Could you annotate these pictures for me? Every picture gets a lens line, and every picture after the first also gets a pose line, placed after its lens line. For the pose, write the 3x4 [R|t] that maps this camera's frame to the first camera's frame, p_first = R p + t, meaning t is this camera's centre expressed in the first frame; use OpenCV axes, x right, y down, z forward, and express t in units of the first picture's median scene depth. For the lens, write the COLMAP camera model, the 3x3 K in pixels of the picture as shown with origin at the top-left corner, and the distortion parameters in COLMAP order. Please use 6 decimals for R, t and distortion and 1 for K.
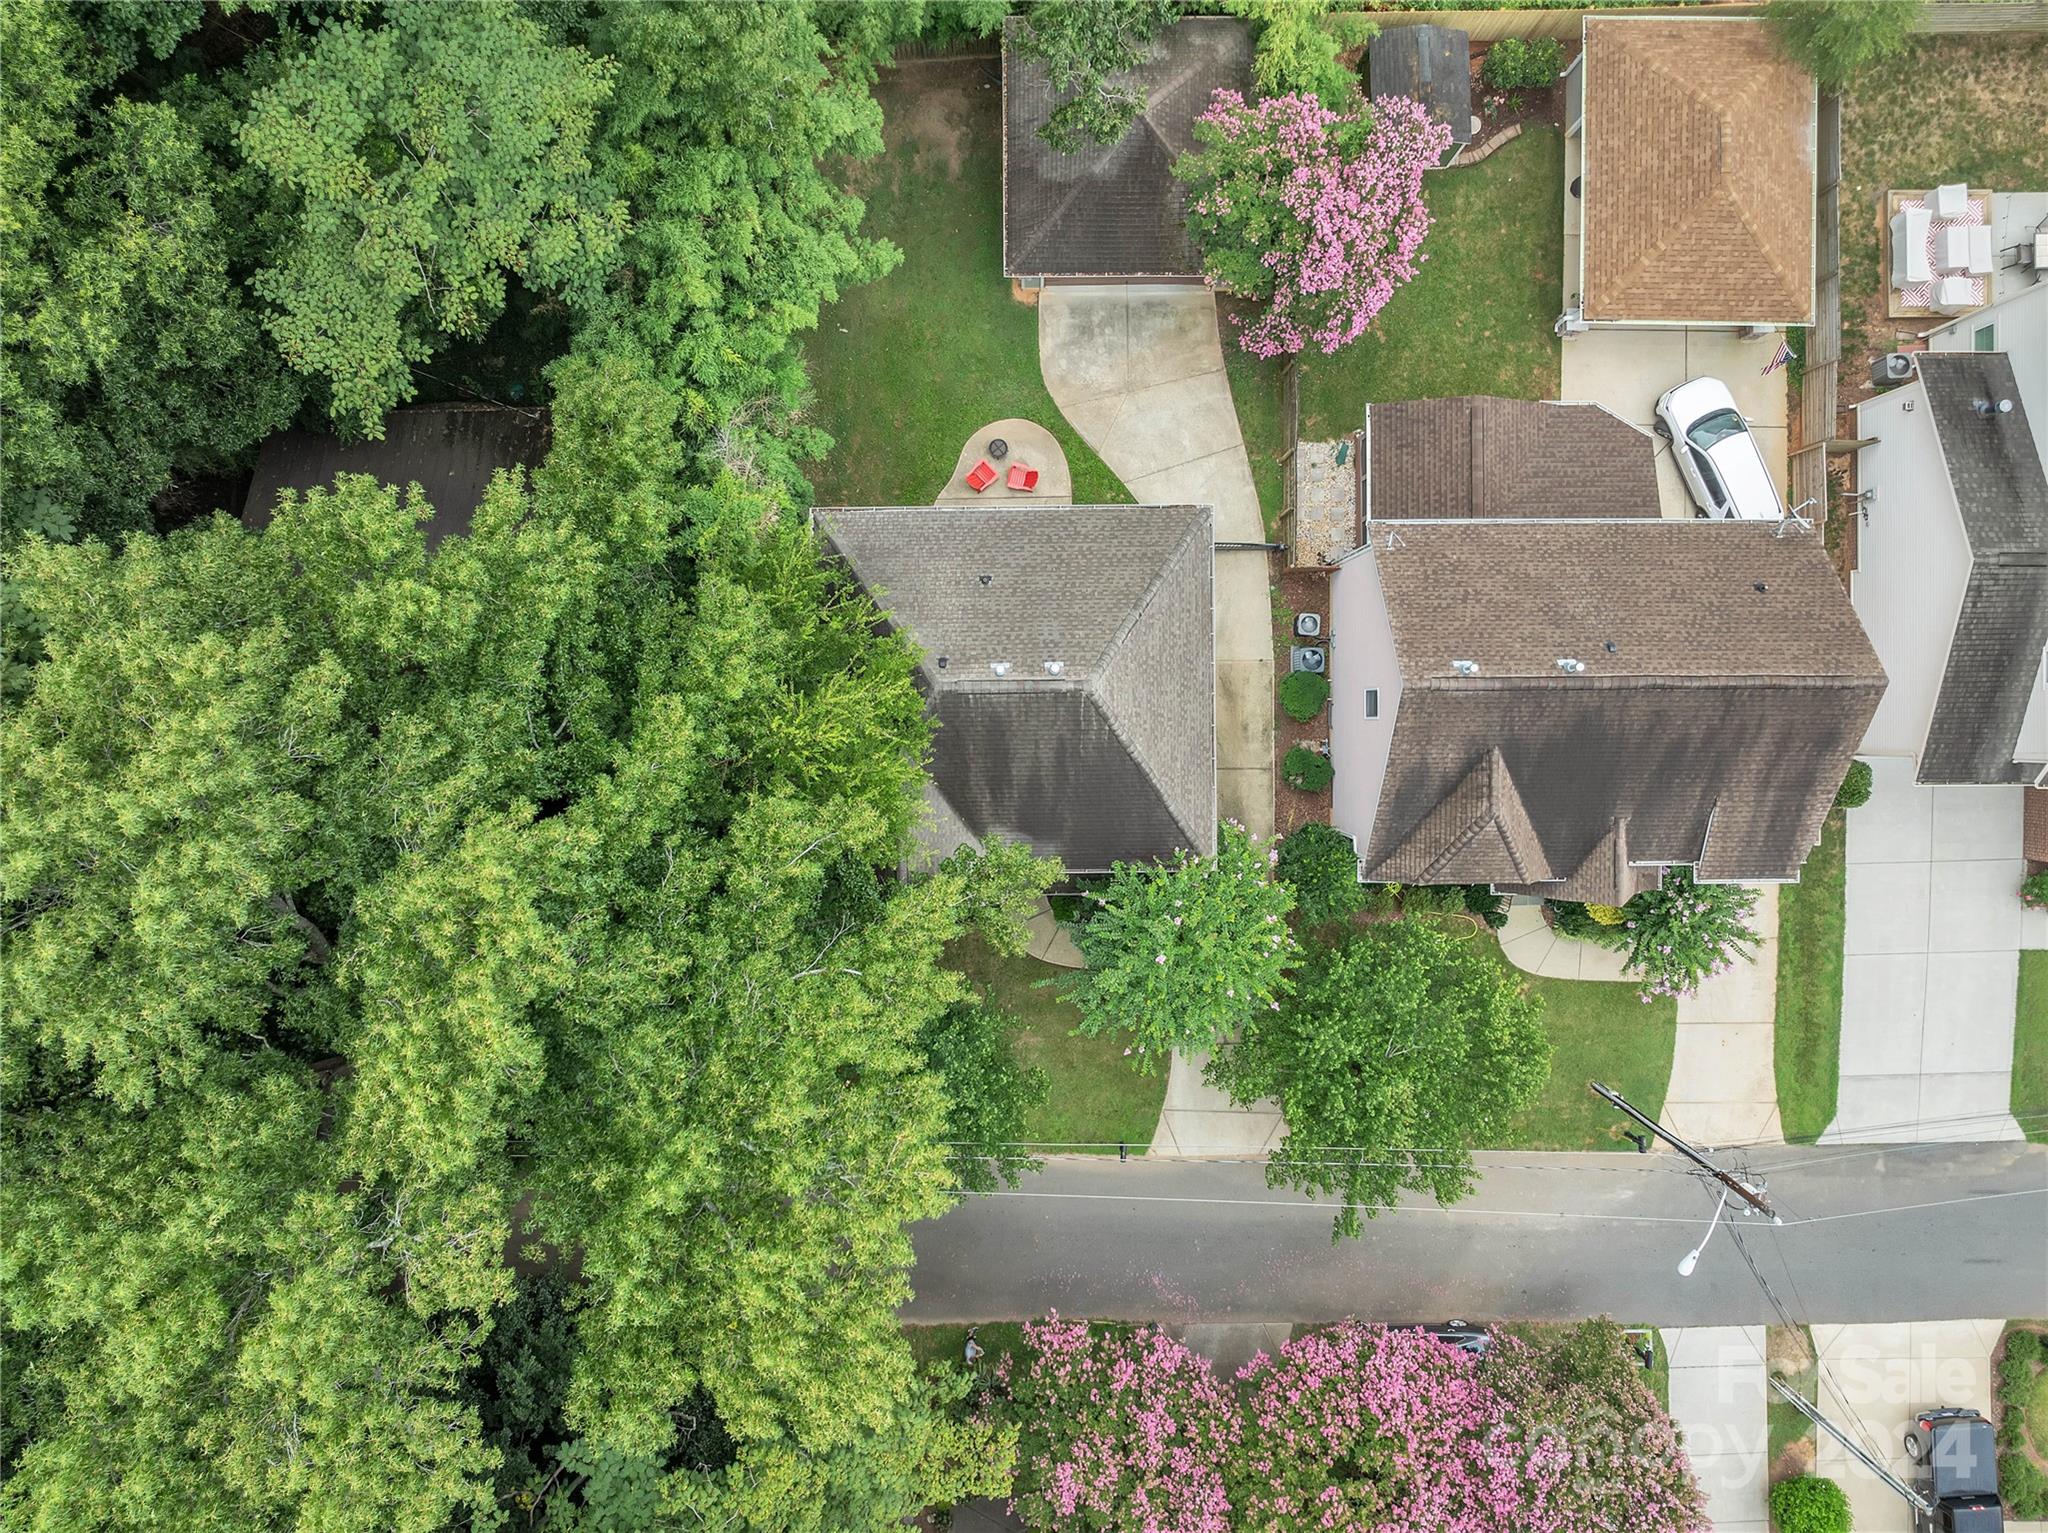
lens RADIAL K [[1457.4, 0, 1024.0], [0, 1457.4, 766.5], [0, 0, 1]] dist [-0.054641, 0.051869]
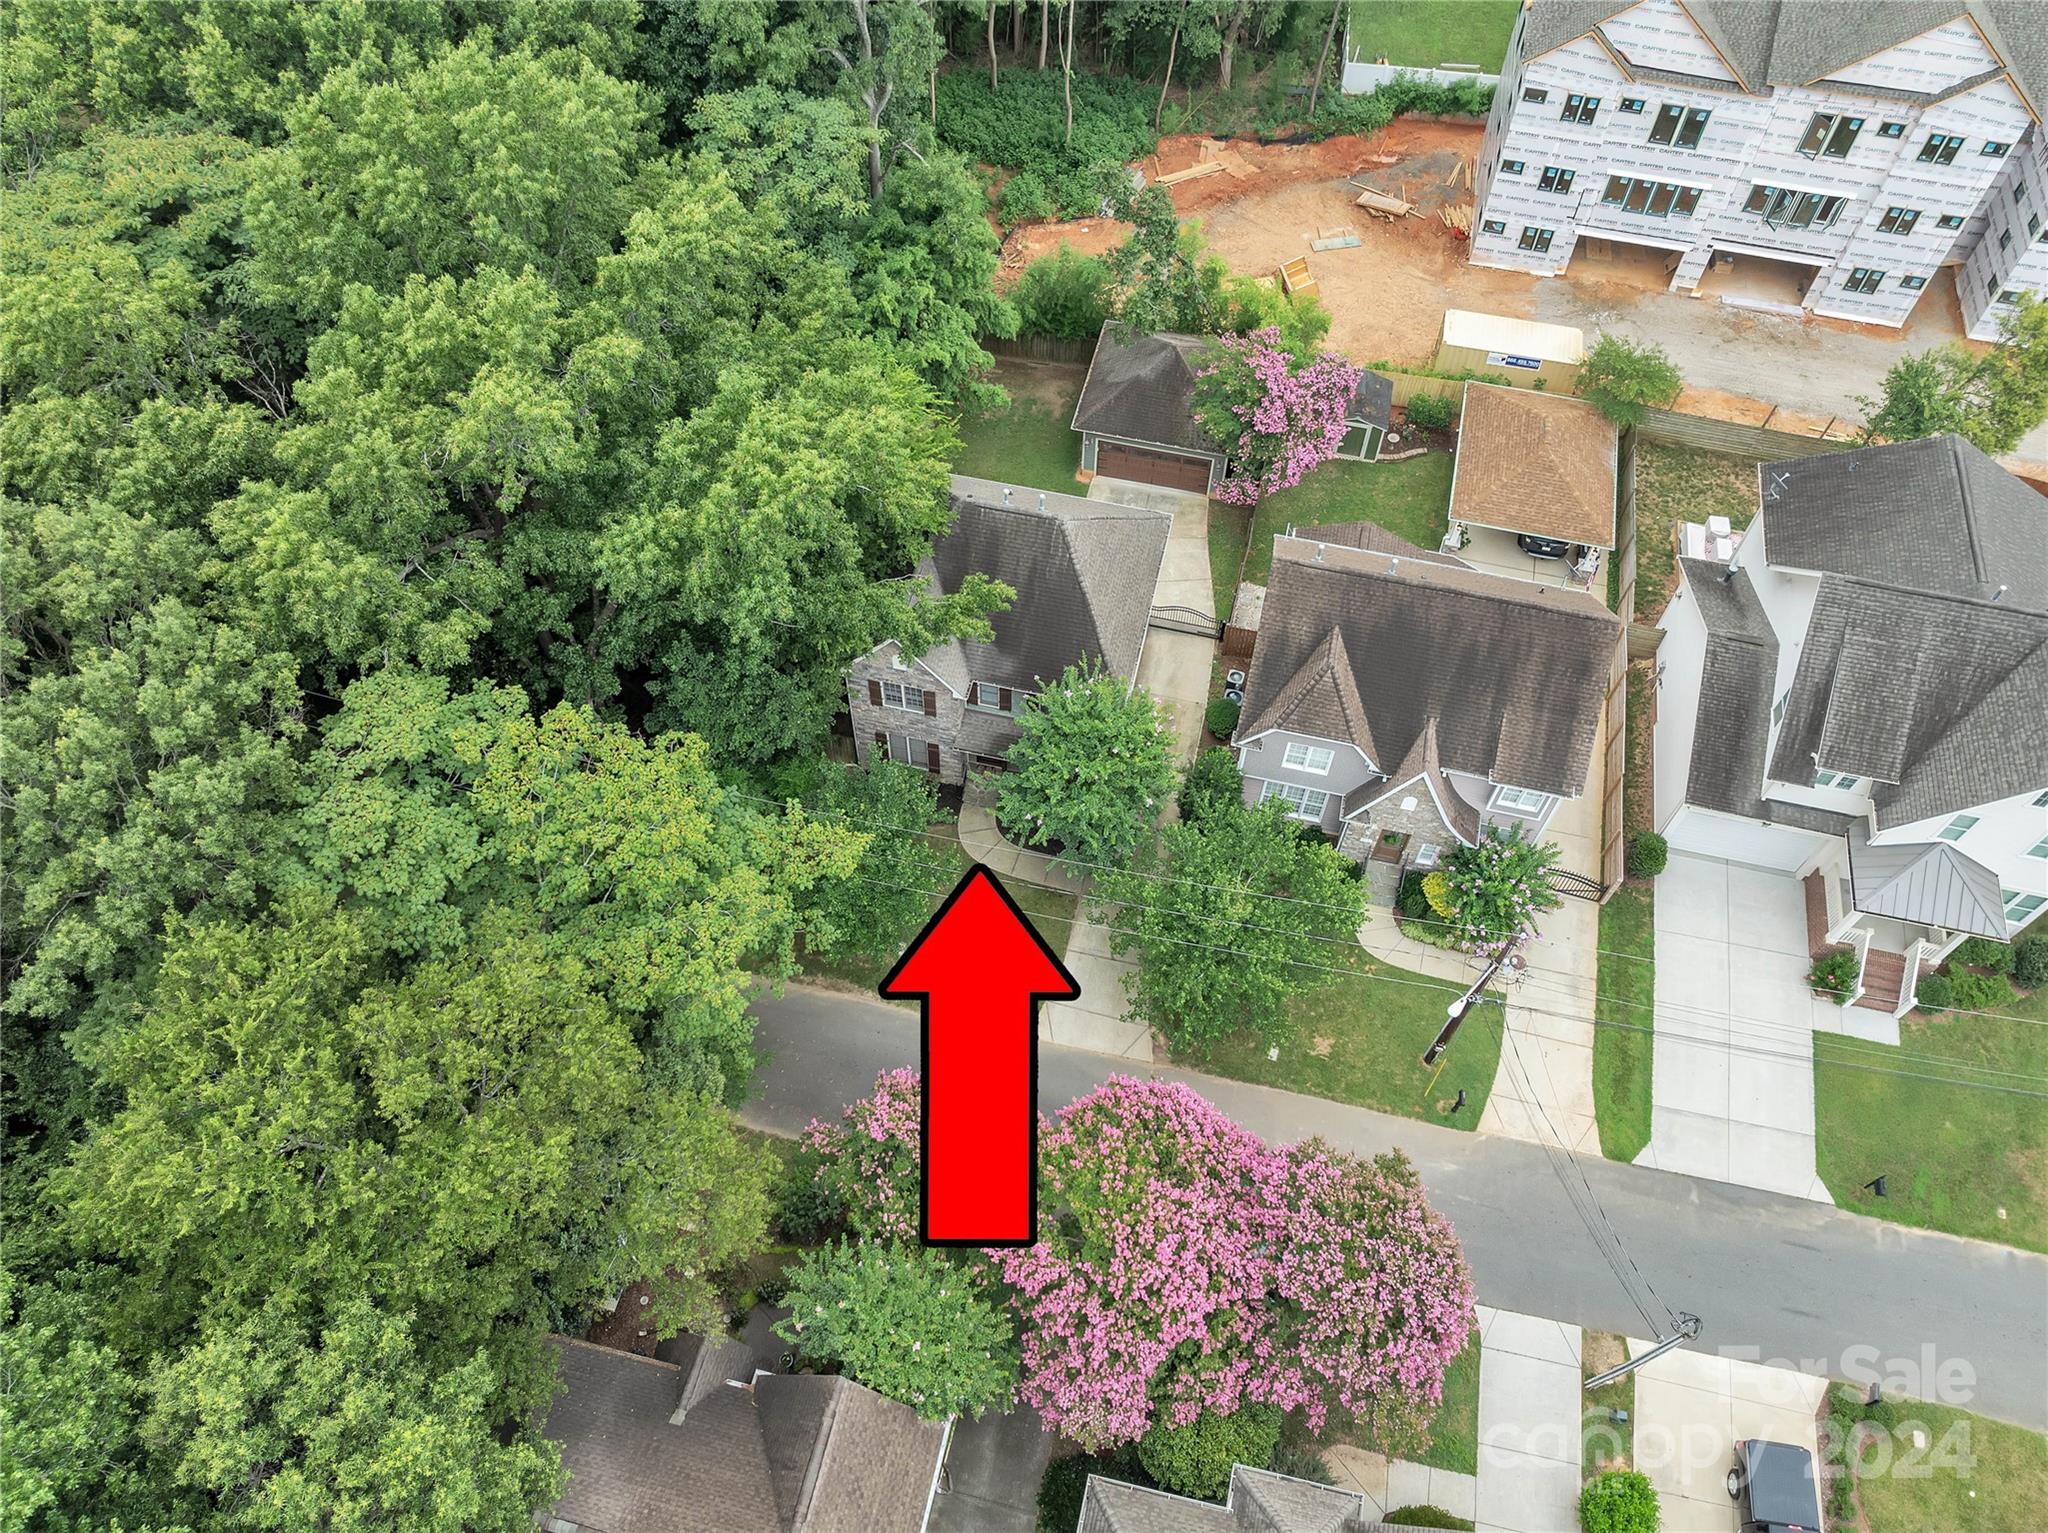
lens RADIAL K [[1455.8, 0, 1024.0], [0, 1455.8, 766.5], [0, 0, 1]] dist [-0.005807, 0.003467]
pose [[0.970774, 0.206402, -0.122455, 0.183458], [-0.239311, 0.794046, -0.558768, 0.746871], [-0.018096, 0.571742, 0.820234, -0.050479]]
